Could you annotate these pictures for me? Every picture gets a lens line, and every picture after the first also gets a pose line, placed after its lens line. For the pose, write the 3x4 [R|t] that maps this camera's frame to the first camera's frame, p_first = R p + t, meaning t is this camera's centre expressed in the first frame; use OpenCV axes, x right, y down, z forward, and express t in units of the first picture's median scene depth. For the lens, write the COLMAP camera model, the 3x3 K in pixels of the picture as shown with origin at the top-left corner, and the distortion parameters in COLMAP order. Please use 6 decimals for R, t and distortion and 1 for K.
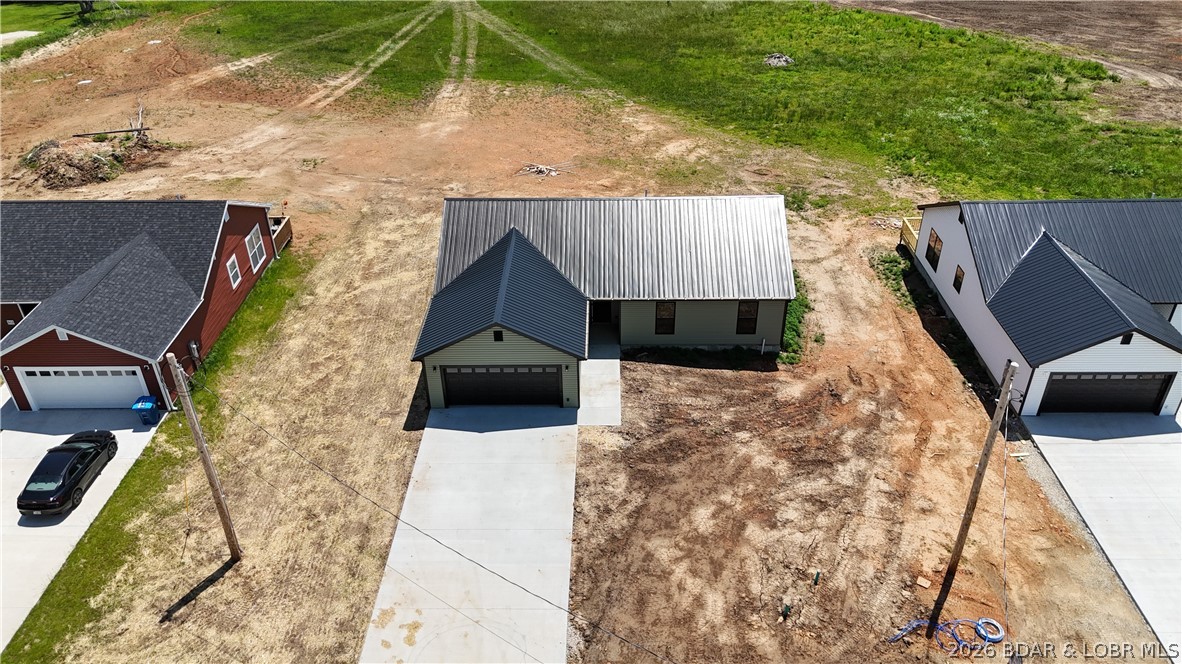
lens RADIAL K [[871.5, 0, 591.0], [0, 871.5, 332.0], [0, 0, 1]] dist [0.074341, -0.080822]
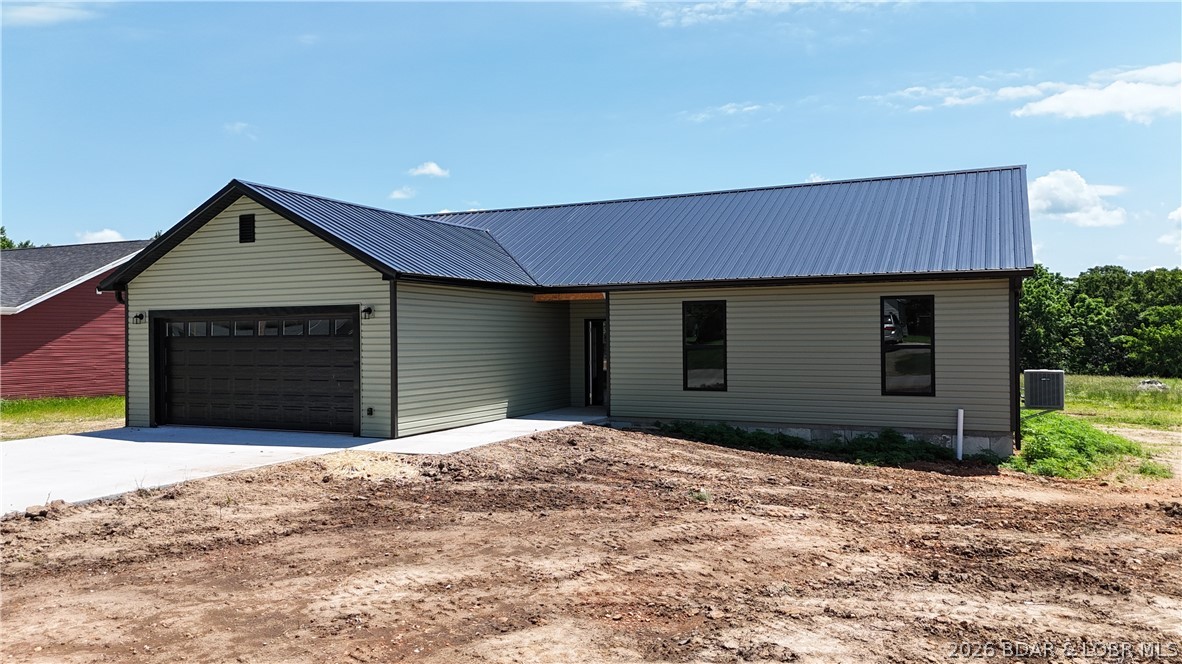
lens RADIAL K [[871.5, 0, 591.0], [0, 871.5, 332.0], [0, 0, 1]] dist [0.074341, -0.080822]
pose [[0.912477, 0.003694, -0.409110, 0.219516], [-0.226076, 0.837978, -0.496671, 0.213624], [0.340991, 0.545691, 0.765472, 0.675923]]
